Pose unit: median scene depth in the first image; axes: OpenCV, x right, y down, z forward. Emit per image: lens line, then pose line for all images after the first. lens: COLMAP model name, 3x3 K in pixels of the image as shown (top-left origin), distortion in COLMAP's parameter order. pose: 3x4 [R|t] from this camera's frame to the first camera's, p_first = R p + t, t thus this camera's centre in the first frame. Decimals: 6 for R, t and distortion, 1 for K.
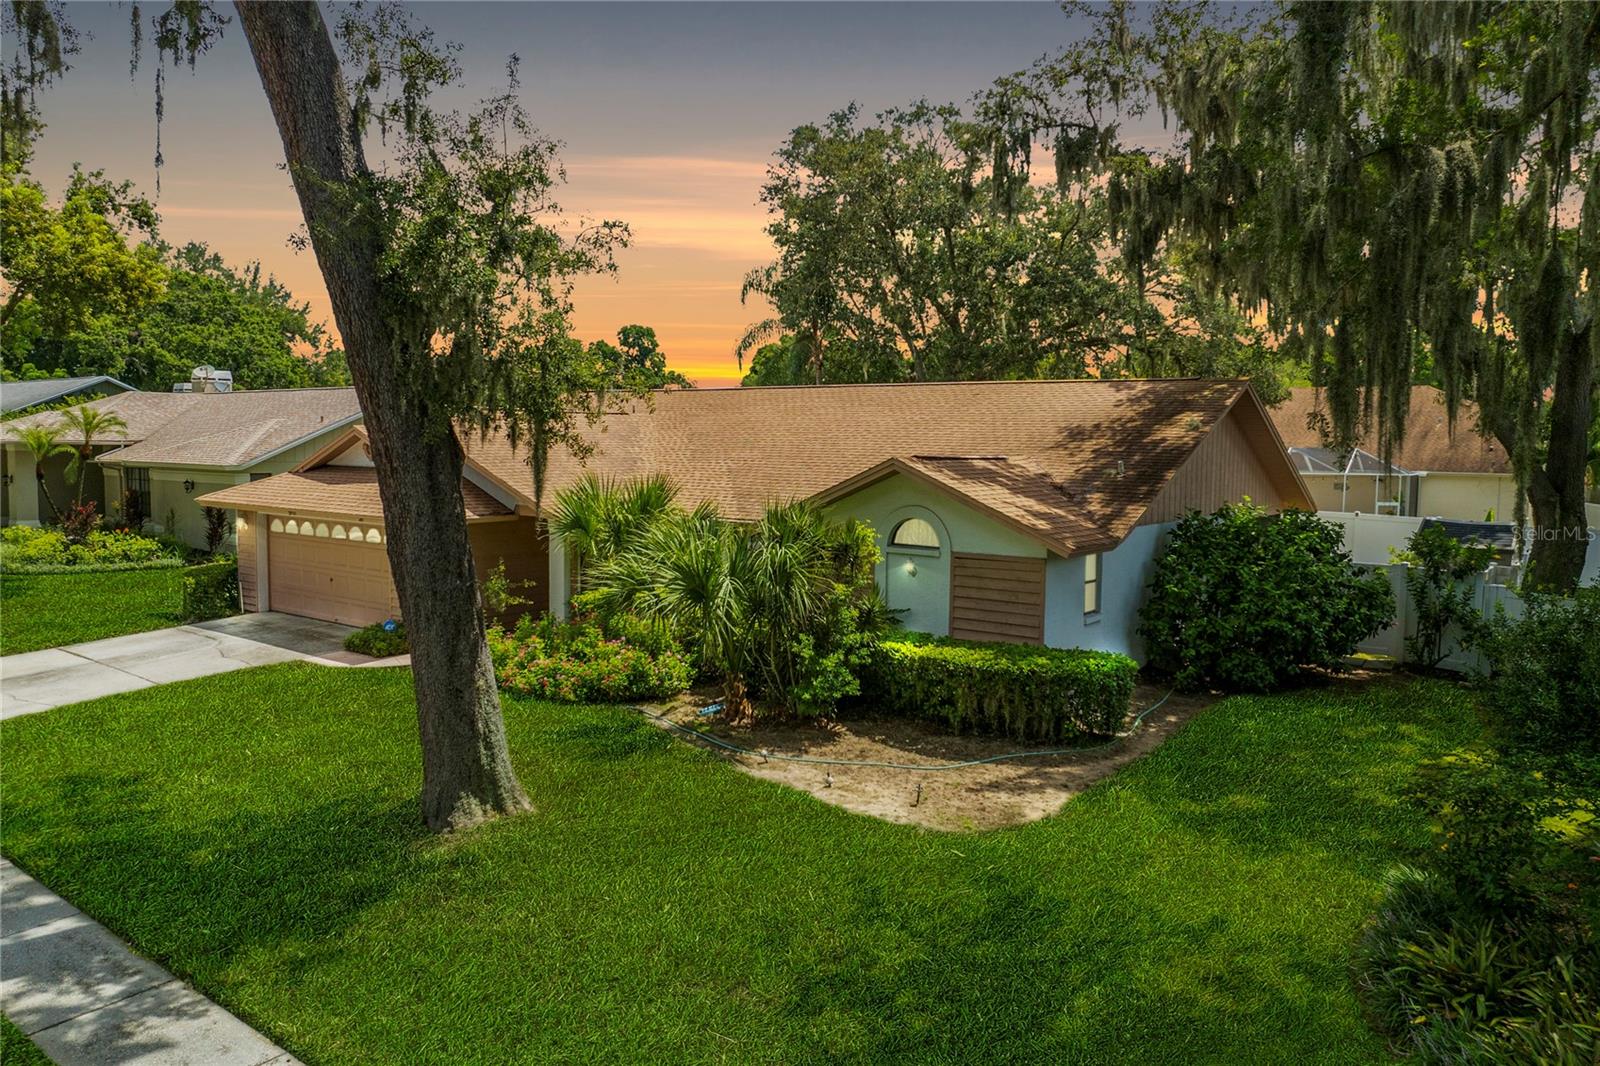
lens RADIAL K [[1134.1, 0, 824.1], [0, 1134.1, 531.6], [0, 0, 1]] dist [-0.055817, 0.031568]
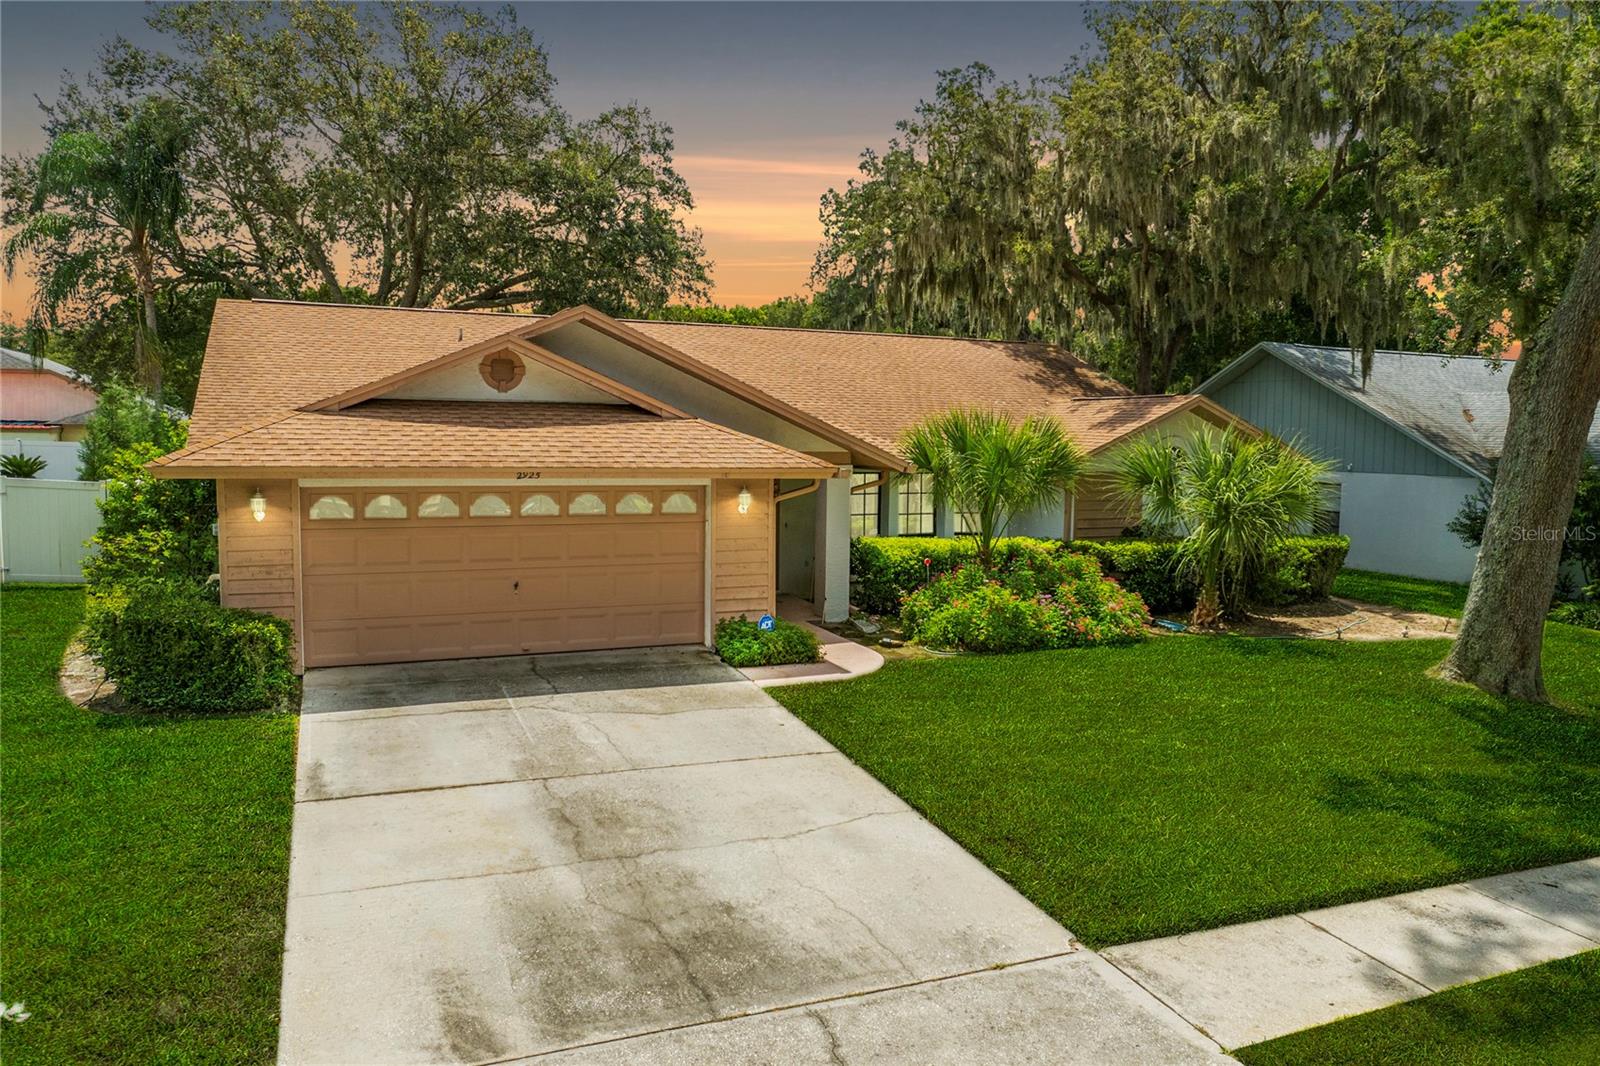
lens RADIAL K [[1129.9, 0, 803.6], [0, 1129.9, 527.0], [0, 0, 1]] dist [-0.040889, 0.009380]
pose [[0.509926, -0.080219, 0.856470, -1.127162], [0.059710, 0.996542, 0.057788, -0.018355], [-0.858143, 0.021672, 0.512952, 0.709282]]
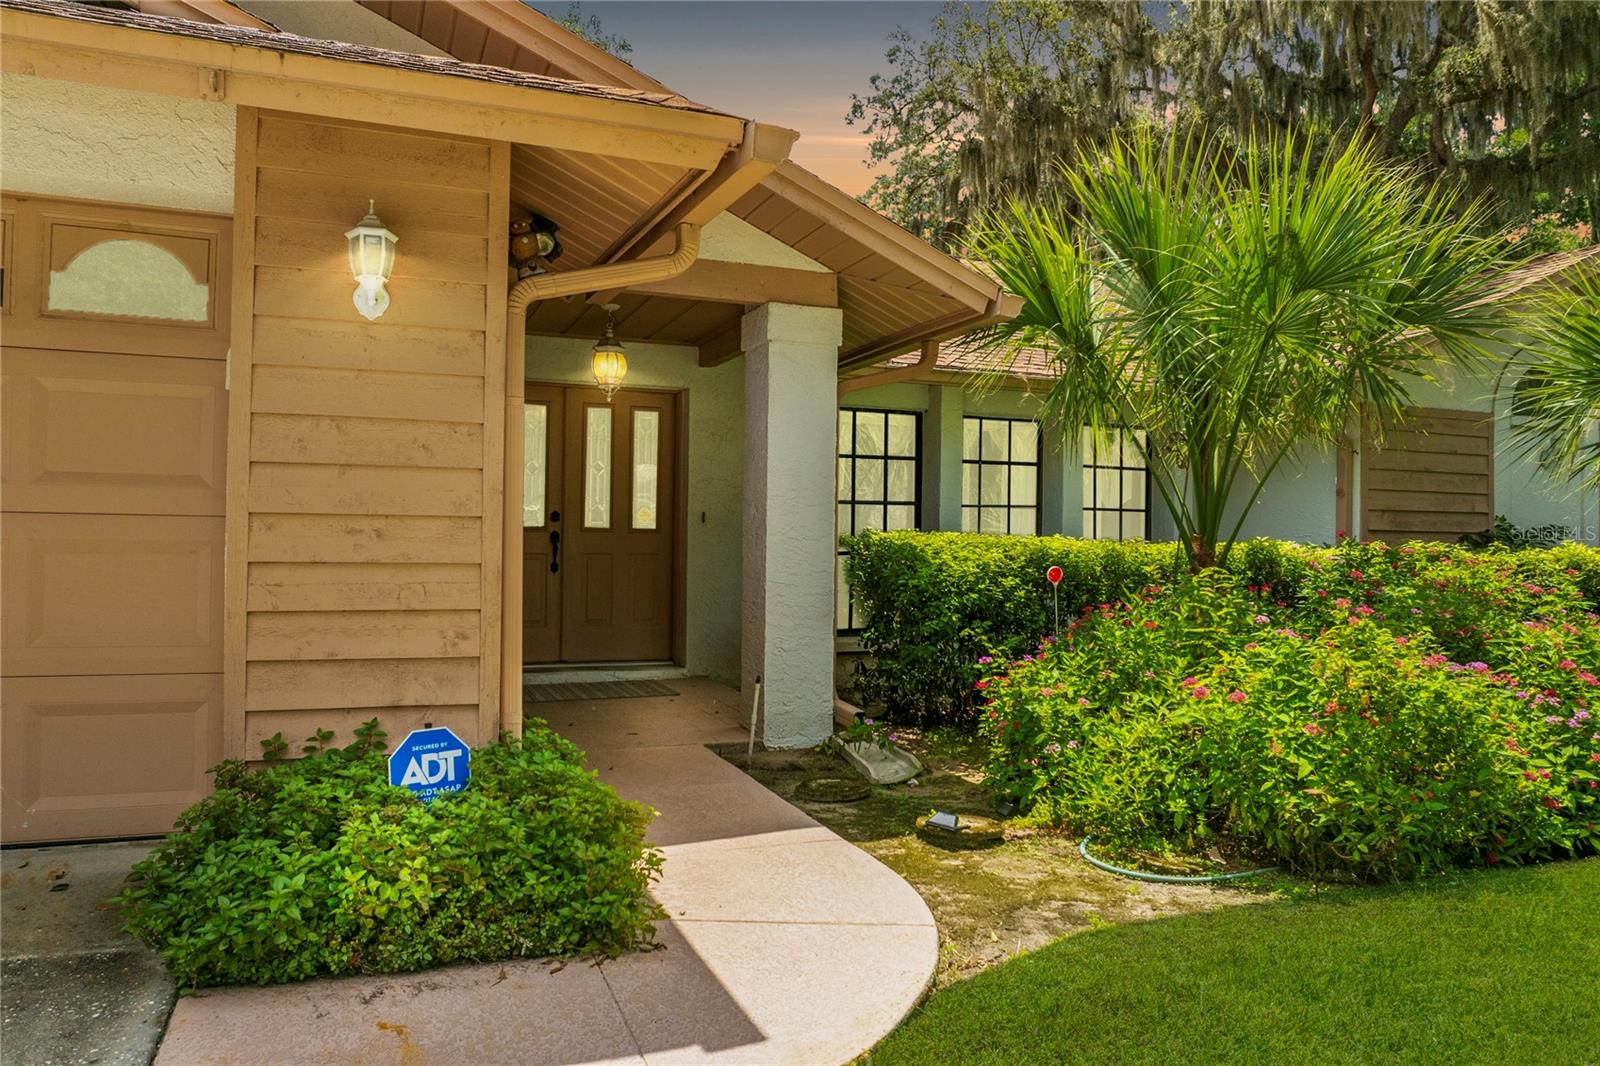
lens RADIAL K [[1129.9, 0, 803.6], [0, 1129.9, 527.0], [0, 0, 1]] dist [-0.040889, 0.009380]
pose [[0.542159, 0.004035, 0.840266, -0.571441], [0.058629, 0.997370, -0.042618, 0.069144], [-0.838228, 0.072370, 0.540496, 0.994957]]
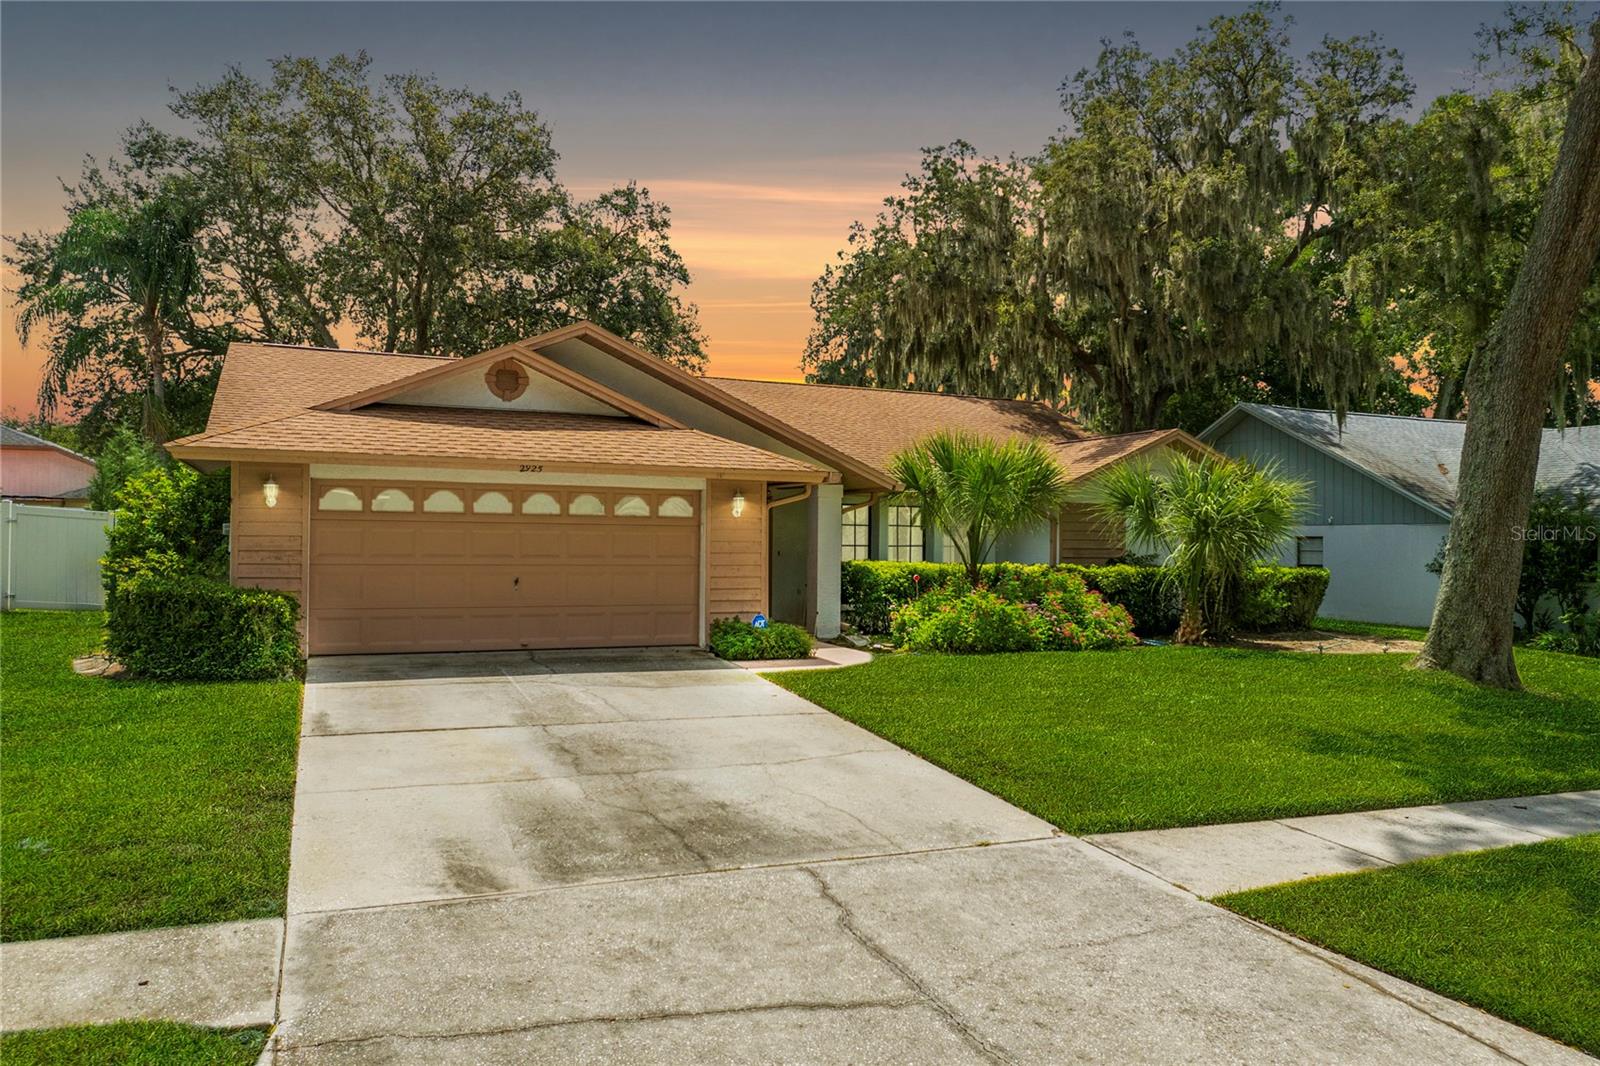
lens RADIAL K [[1130.2, 0, 803.7], [0, 1130.2, 524.9], [0, 0, 1]] dist [-0.036299, -0.001971]
pose [[0.504497, 0.001931, 0.863411, -1.154208], [0.062656, 0.997279, -0.038841, 0.059346], [-0.861137, 0.073692, 0.503003, 0.697697]]
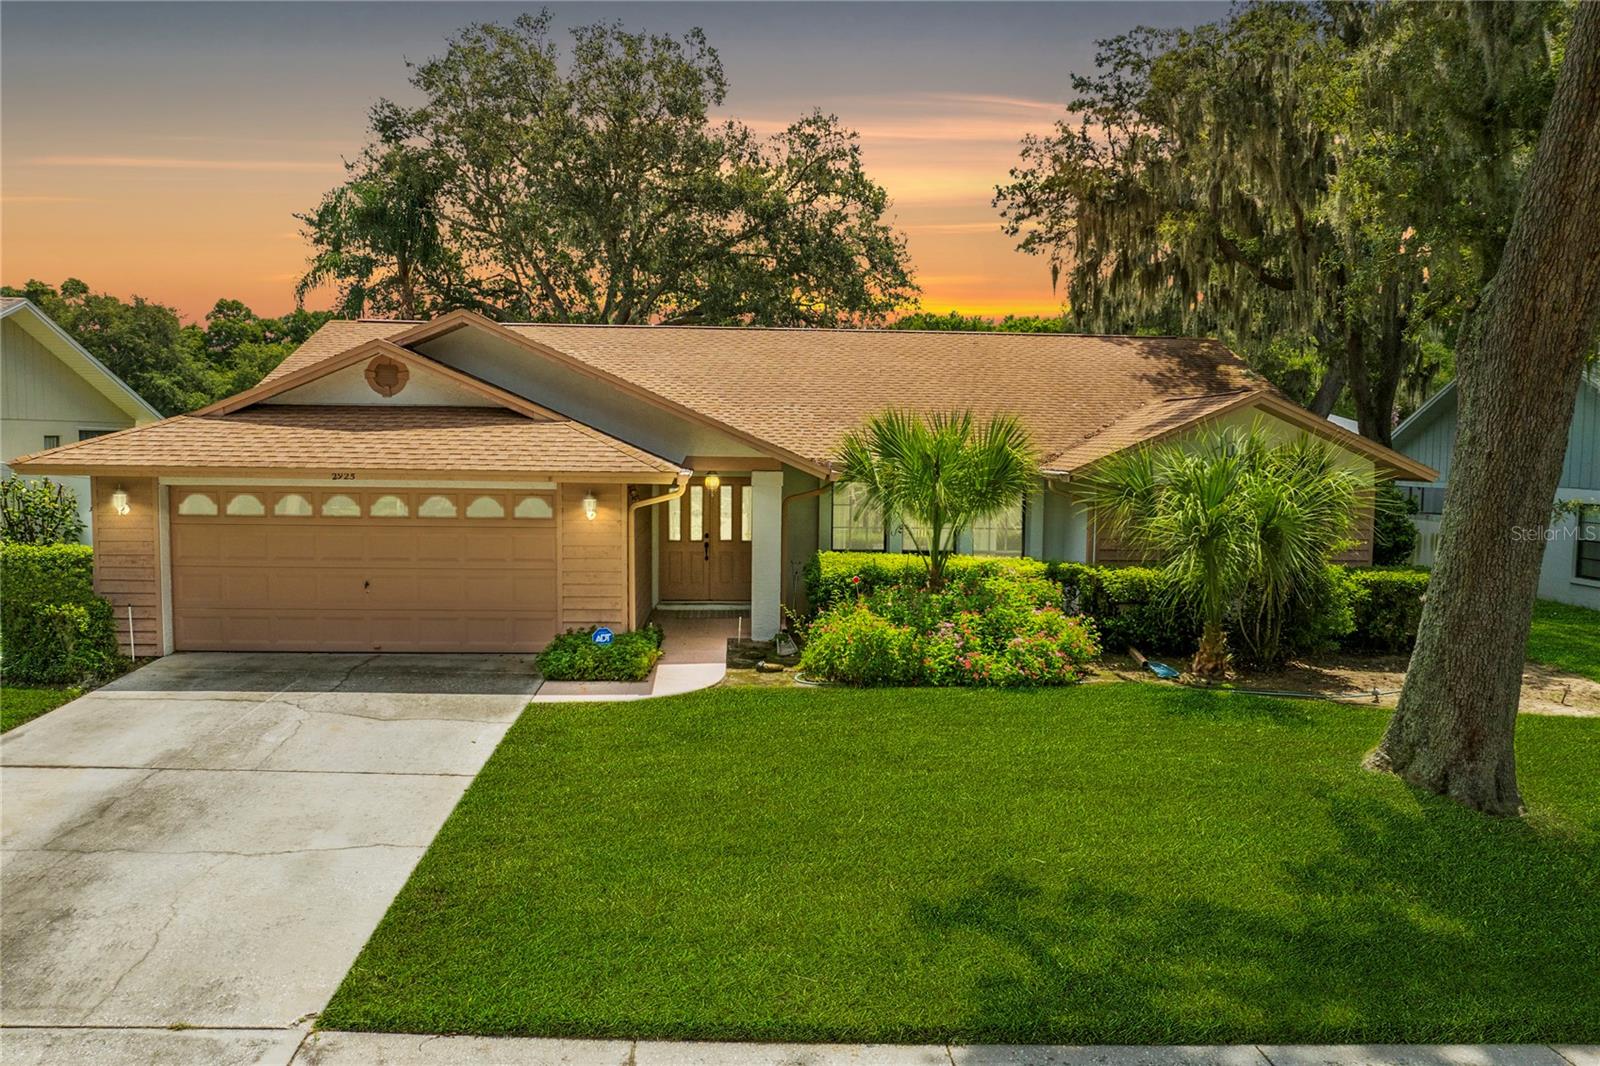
lens RADIAL K [[1130.2, 0, 803.7], [0, 1130.2, 524.9], [0, 0, 1]] dist [-0.036299, -0.001971]
pose [[0.777431, -0.051080, 0.626890, -0.819636], [0.047008, 0.998628, 0.023074, 0.009285], [-0.627209, 0.011530, 0.778766, 0.463833]]
